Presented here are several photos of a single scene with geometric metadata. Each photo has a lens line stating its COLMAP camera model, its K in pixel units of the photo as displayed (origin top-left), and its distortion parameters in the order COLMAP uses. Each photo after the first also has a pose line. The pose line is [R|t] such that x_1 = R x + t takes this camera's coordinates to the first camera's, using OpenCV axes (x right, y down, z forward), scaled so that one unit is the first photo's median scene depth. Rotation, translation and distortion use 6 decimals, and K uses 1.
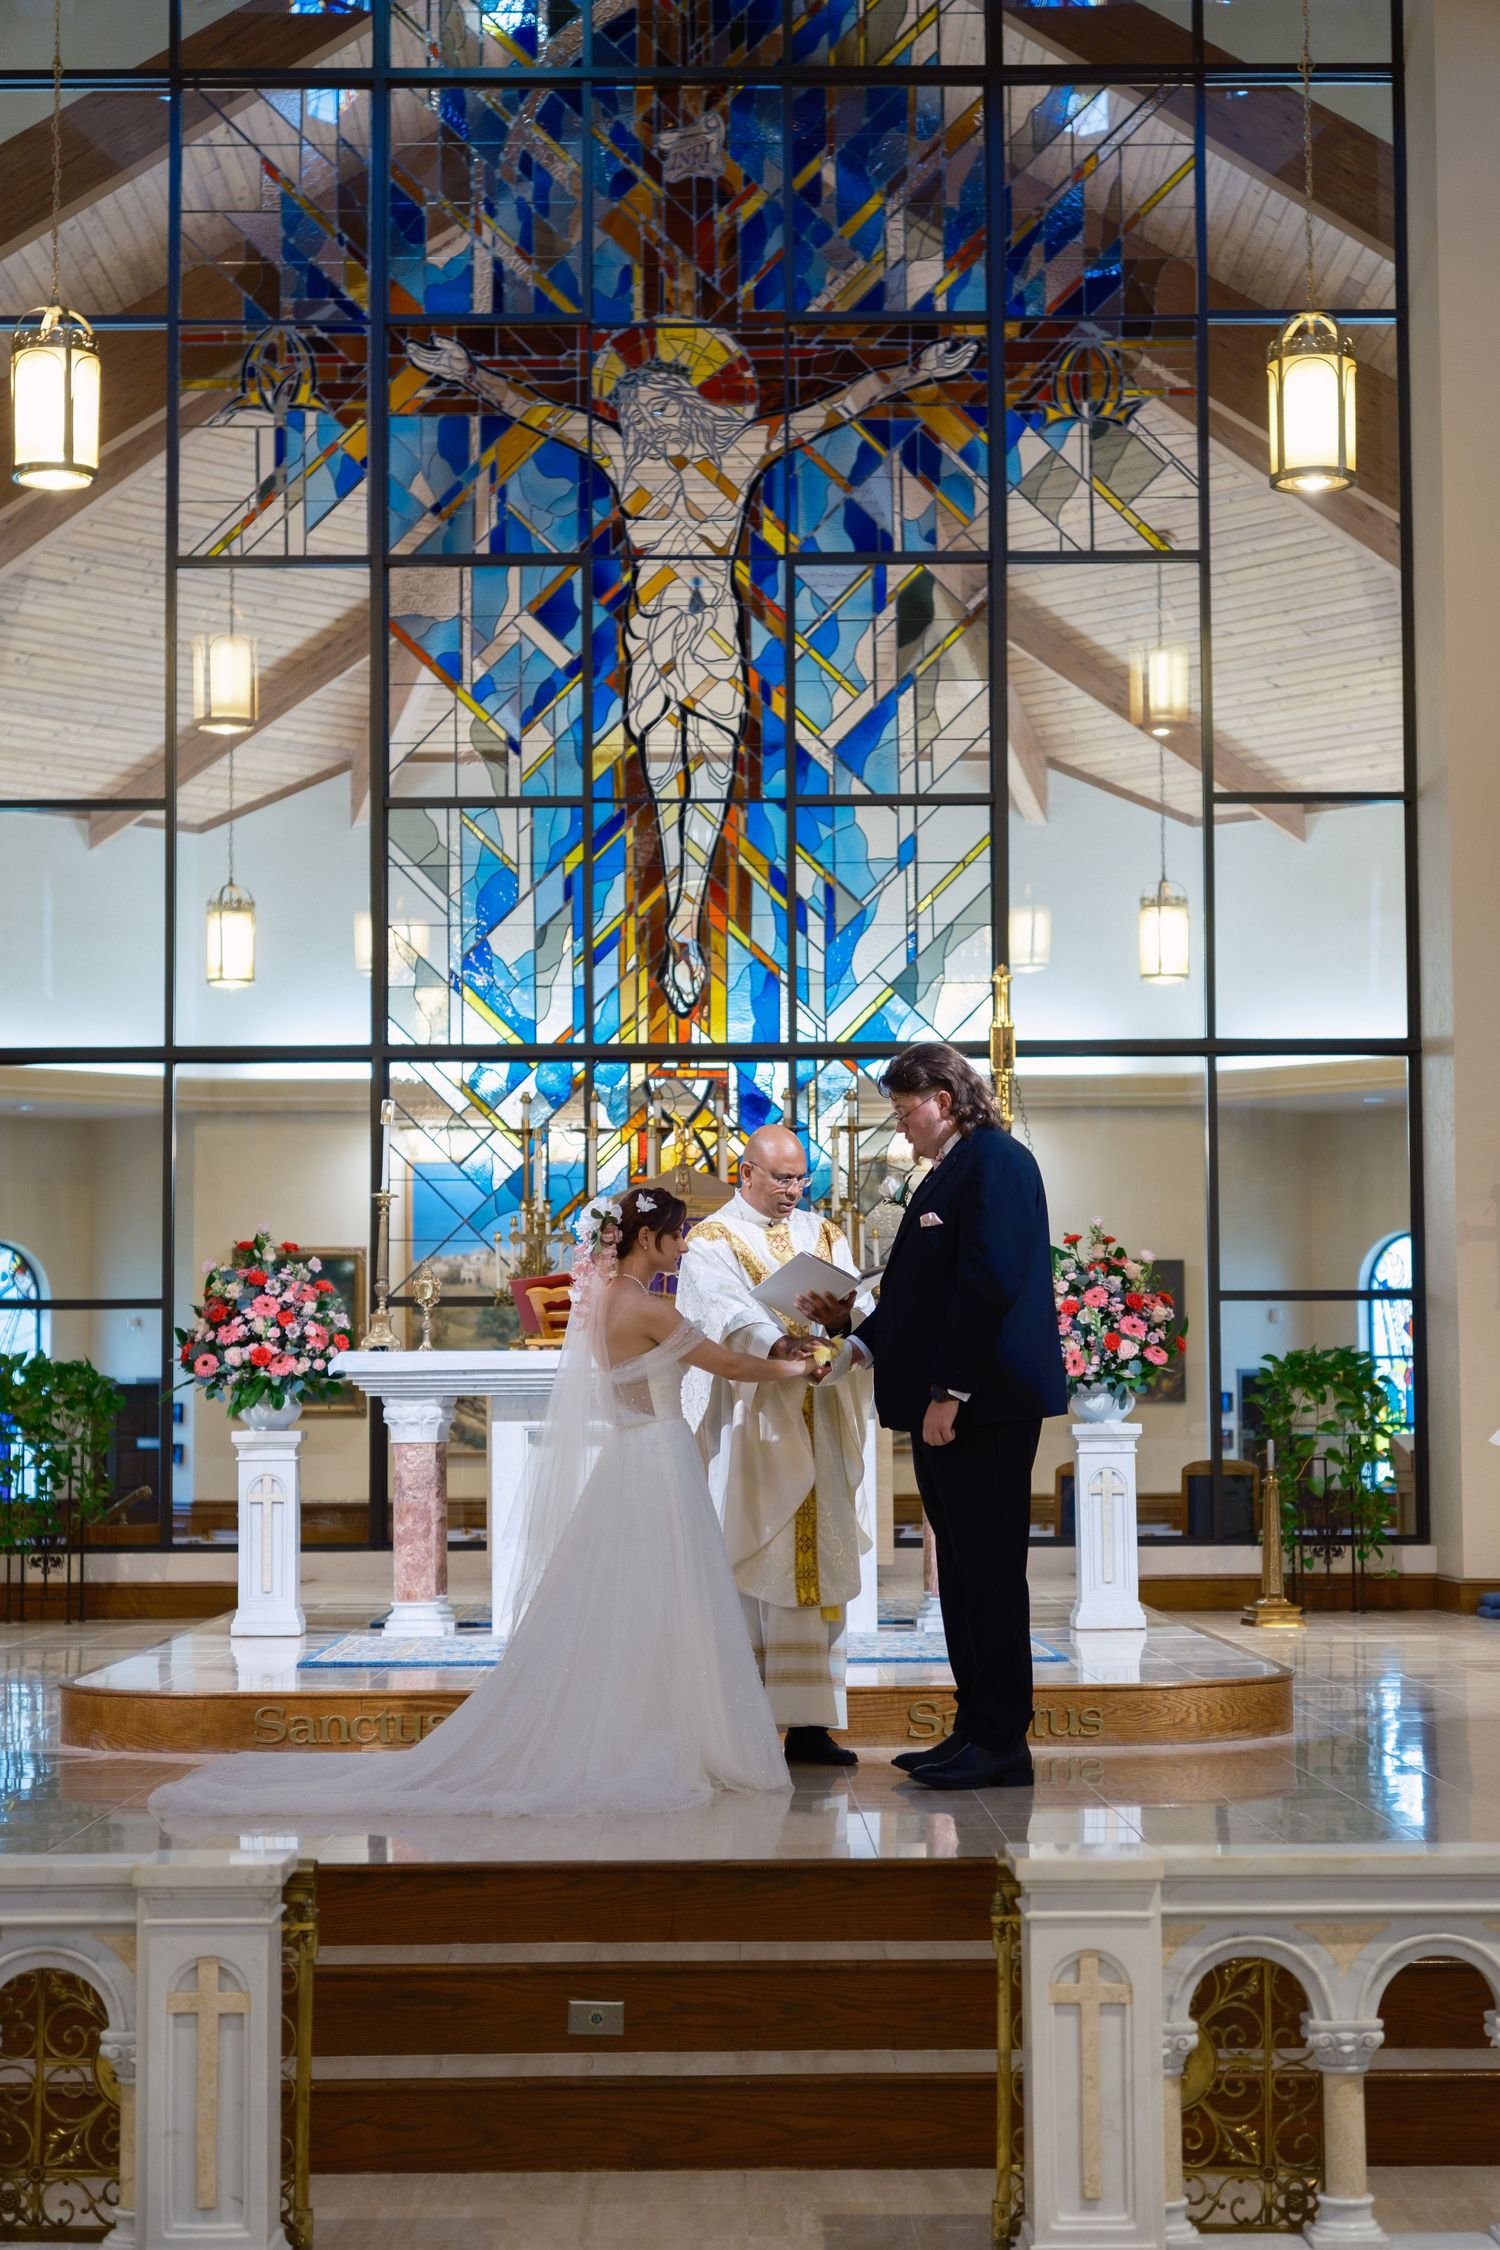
lens RADIAL K [[3881.4, 0, 750.0], [0, 3881.4, 1125.0], [0, 0, 1]] dist [0.033478, -0.096092]
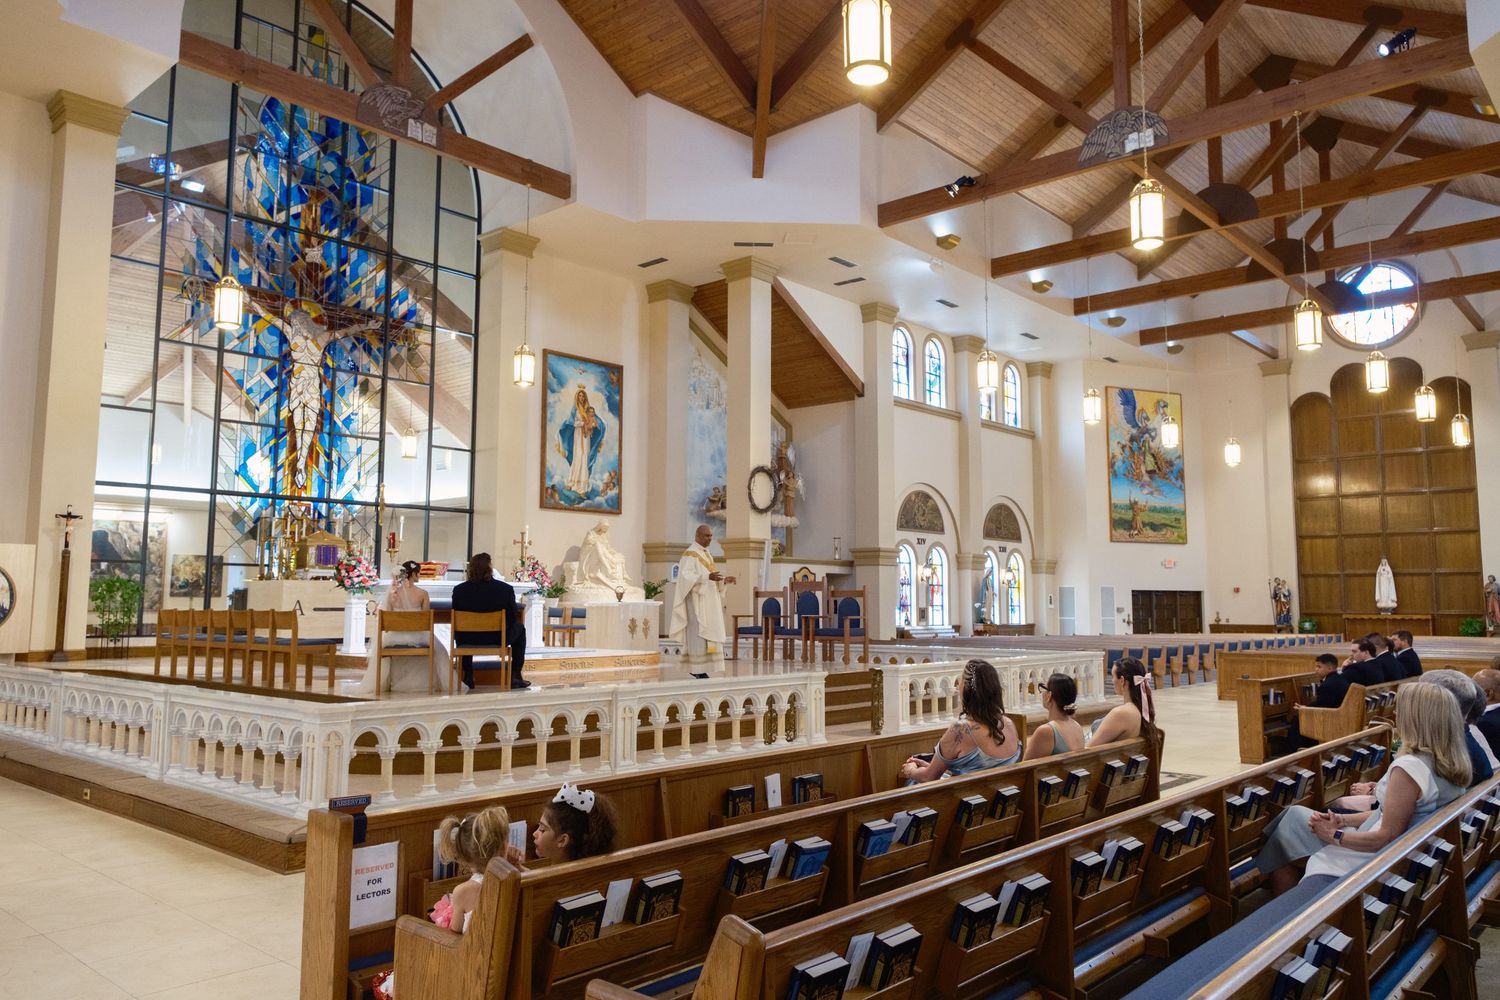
lens RADIAL K [[1084.8, 0, 750.7], [0, 1084.8, 487.9], [0, 0, 1]] dist [0.001164, -0.000367]
pose [[0.670266, 0.088207, 0.736860, -0.482250], [-0.062177, 0.996095, -0.062682, 0.008851], [-0.739512, -0.003802, 0.673133, -0.001612]]
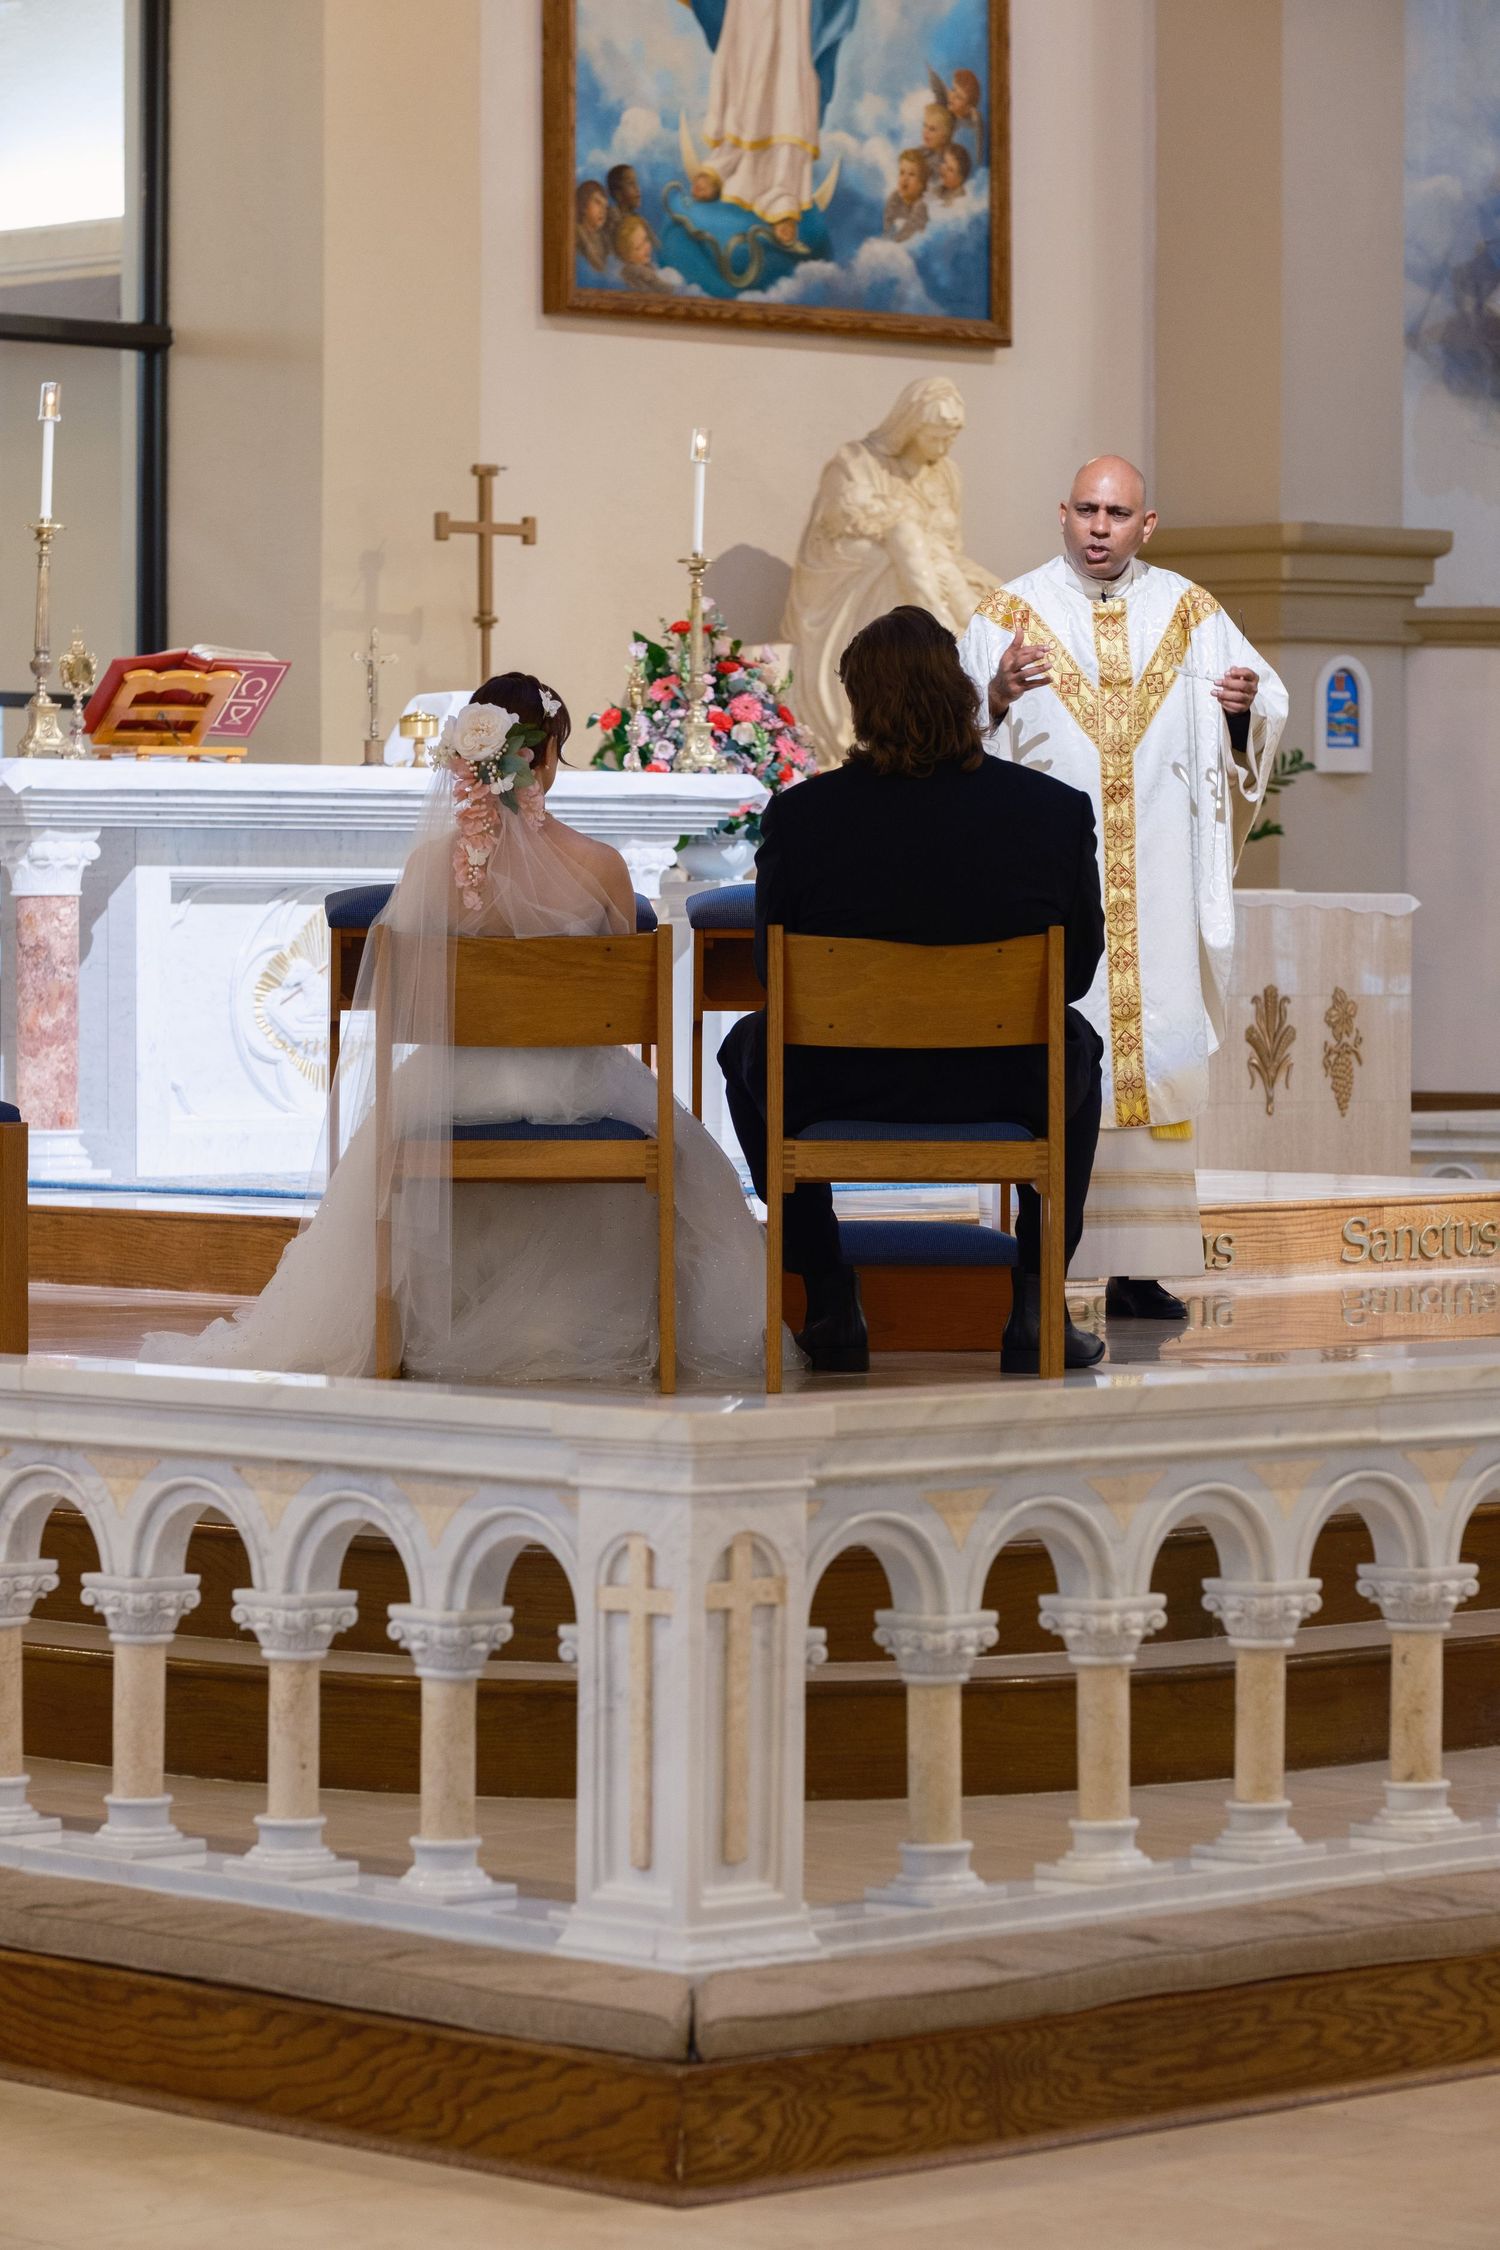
lens RADIAL K [[7281.7, 0, 750.0], [0, 7281.7, 1125.0], [0, 0, 1]] dist [0.005825, -0.275005]
pose [[0.722367, -0.009775, 0.691441, -0.631260], [-0.061605, 0.995015, 0.078427, 0.010590], [-0.688760, -0.099250, 0.718164, 0.000496]]
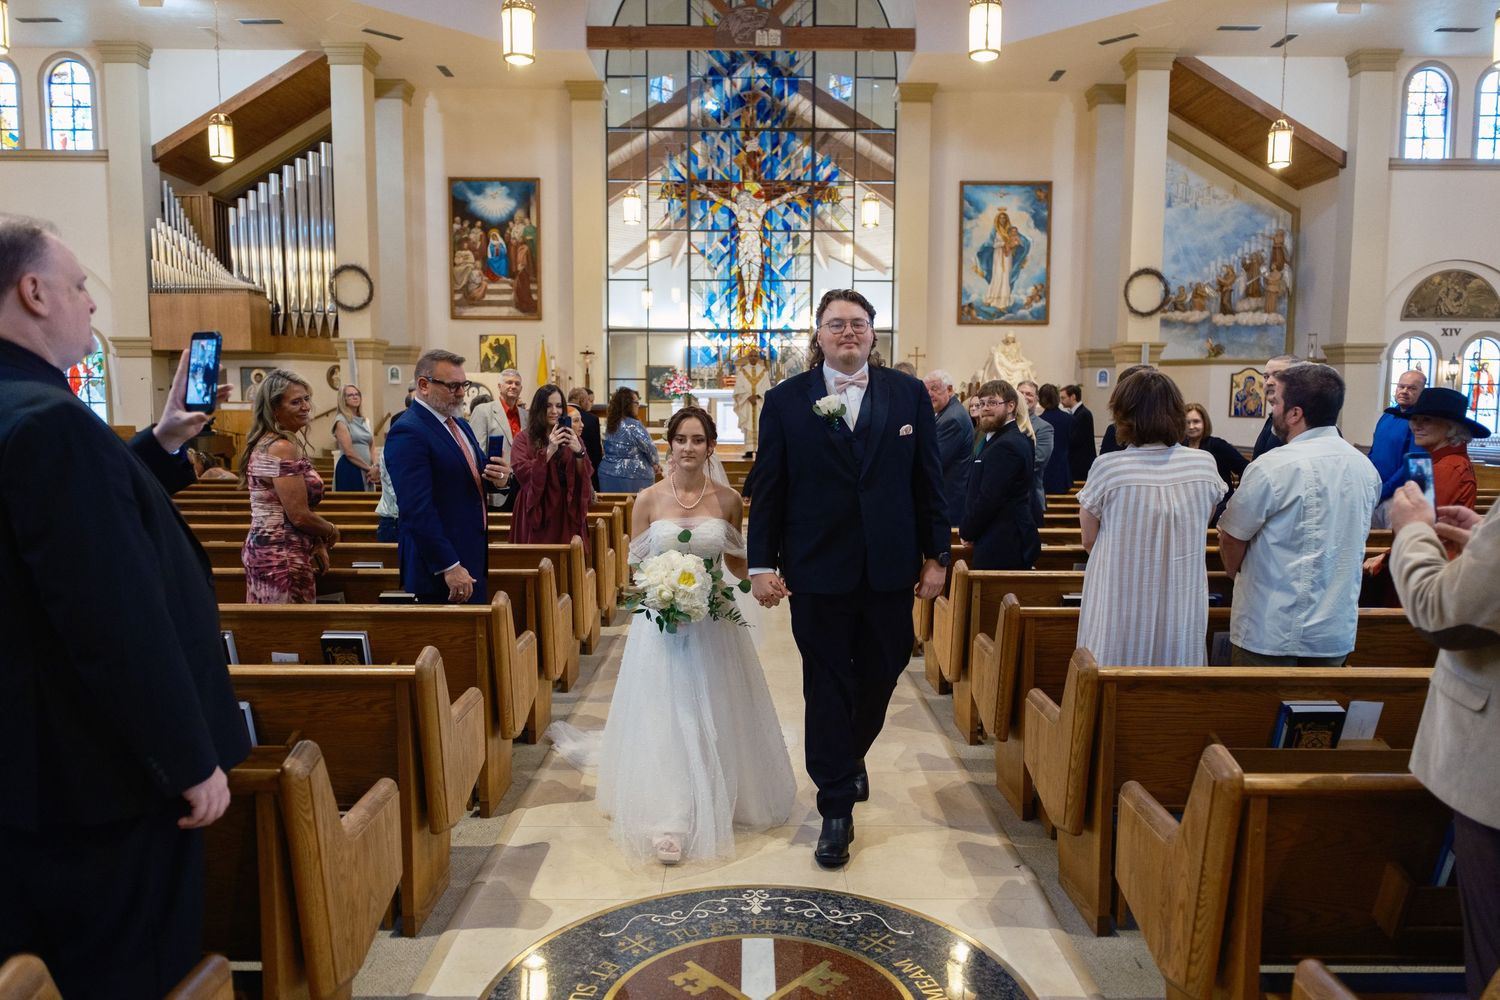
lens RADIAL K [[1086.1, 0, 754.6], [0, 1086.1, 510.4], [0, 0, 1]] dist [0.003613, 0.002408]
pose [[0.999934, 0.011318, -0.001855, -0.004188], [-0.010842, 0.985564, 0.168958, -0.027185], [0.003740, -0.168926, 0.985622, -0.442493]]
